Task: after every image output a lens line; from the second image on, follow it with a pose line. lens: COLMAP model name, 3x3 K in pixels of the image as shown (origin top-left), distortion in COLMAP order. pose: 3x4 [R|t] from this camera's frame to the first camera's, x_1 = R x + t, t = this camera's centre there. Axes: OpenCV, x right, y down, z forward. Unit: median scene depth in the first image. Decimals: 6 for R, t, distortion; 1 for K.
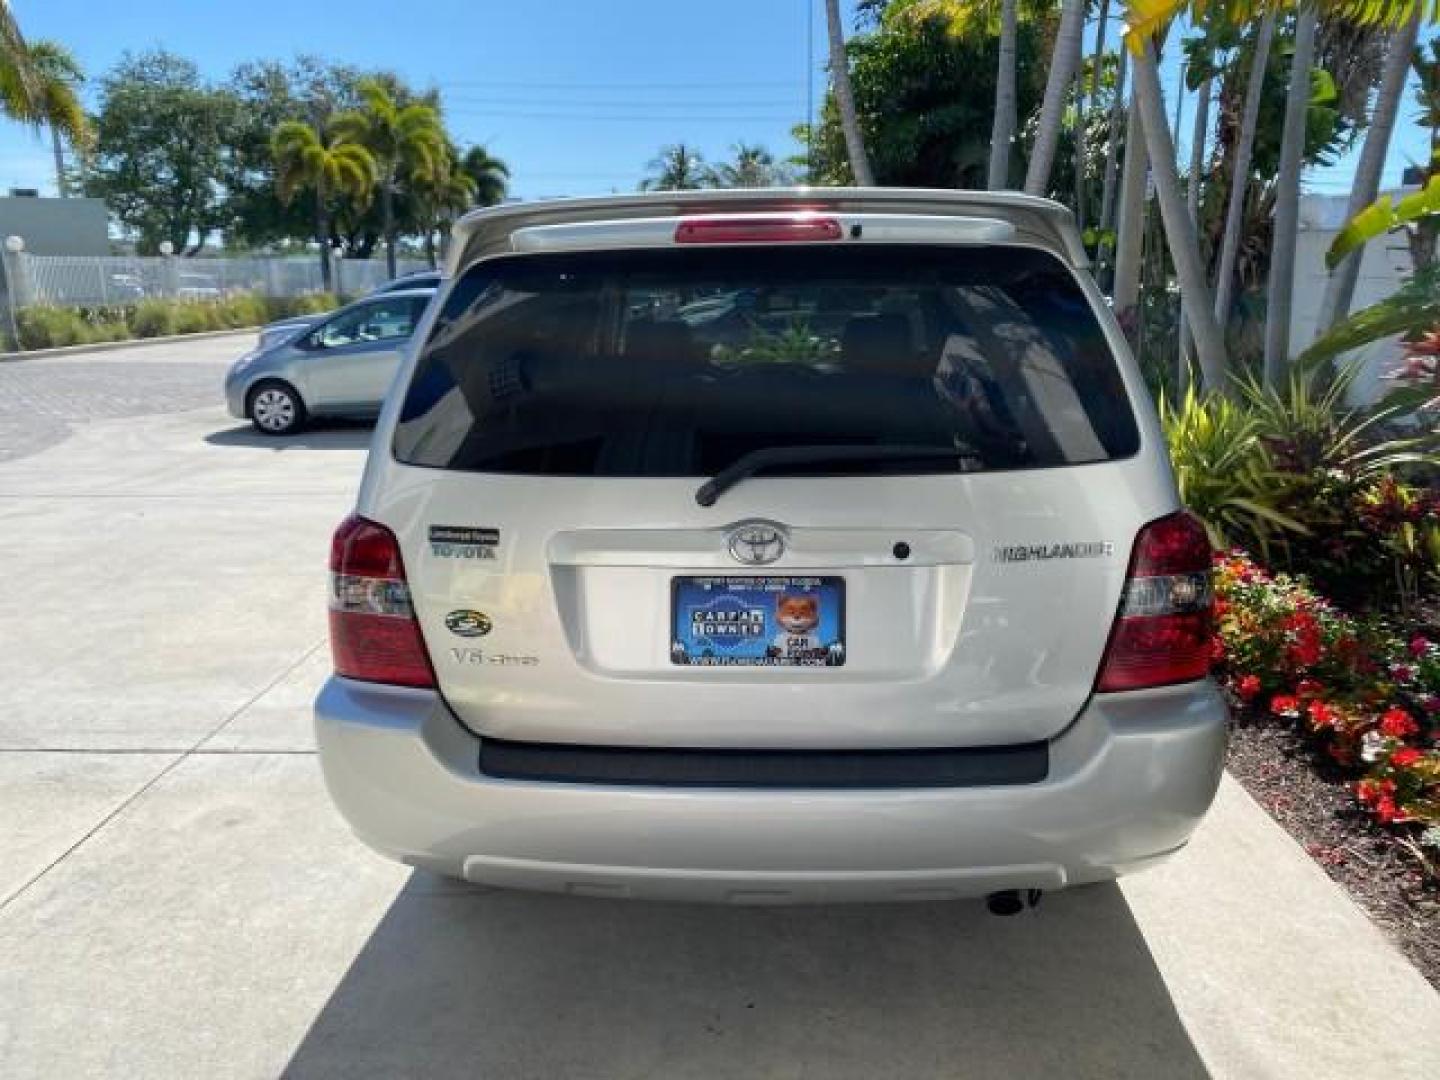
lens RADIAL K [[1109.4, 0, 719.9], [0, 1109.4, 540.1], [0, 0, 1]] dist [0.019520, -0.019391]
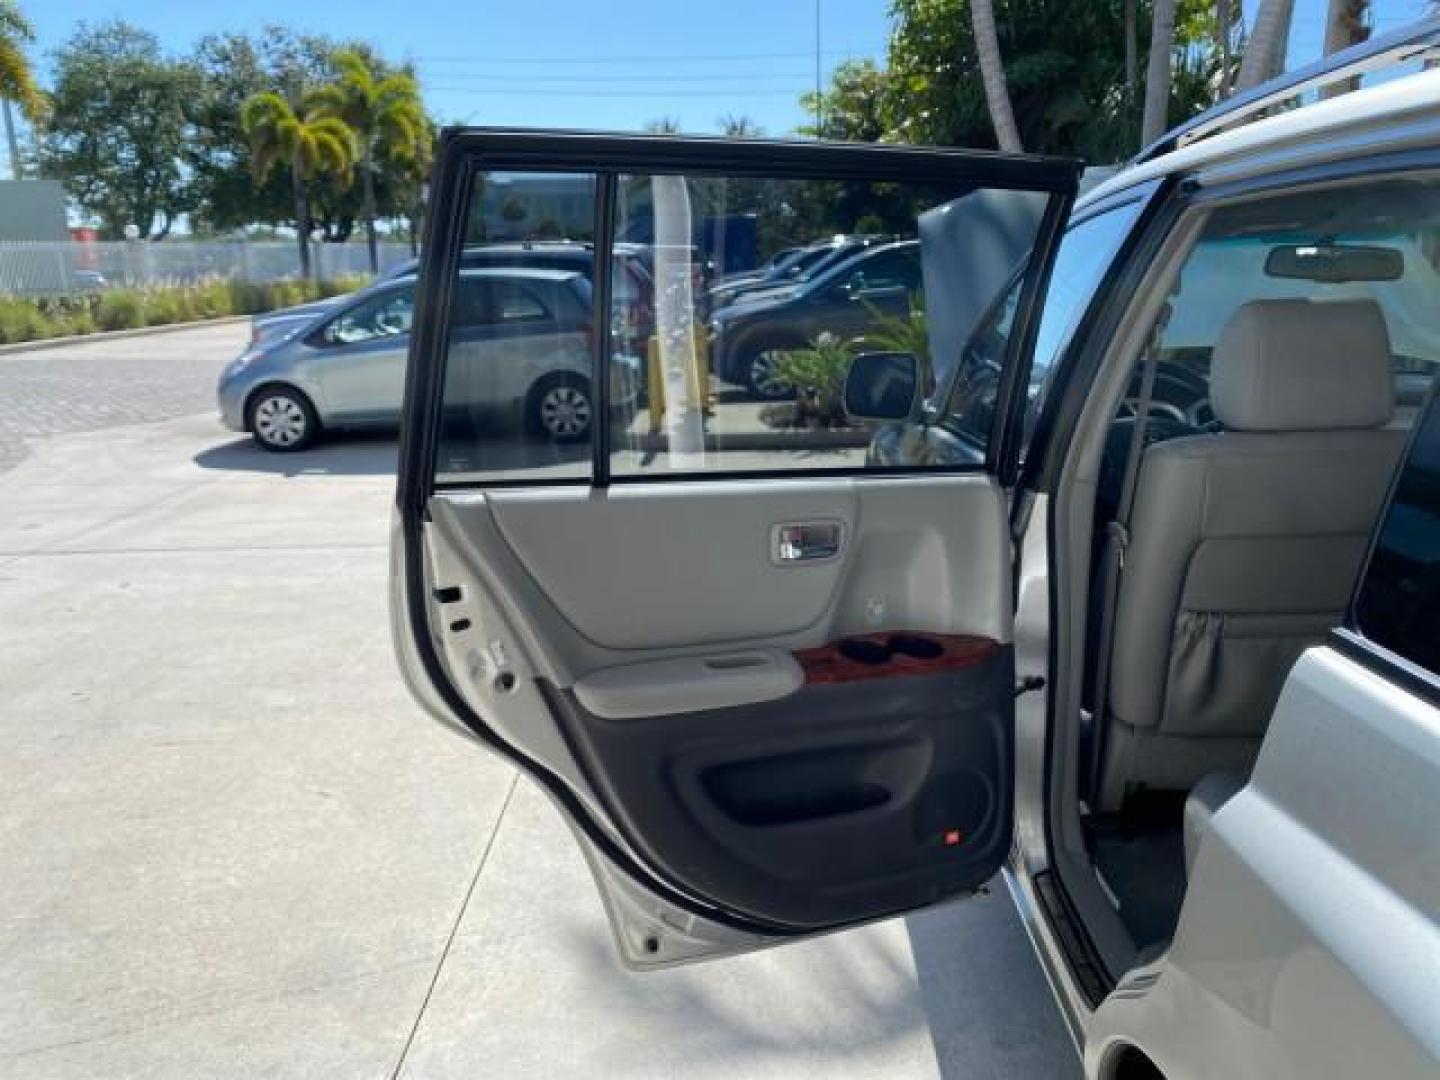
lens RADIAL K [[1109.4, 0, 723.1], [0, 1109.4, 546.2], [0, 0, 1]] dist [0.019520, -0.019391]
pose [[0.999544, -0.018733, 0.023683, -0.062450], [0.018247, 0.999622, 0.020561, -0.023090], [-0.024059, -0.020119, 0.999508, 0.112950]]
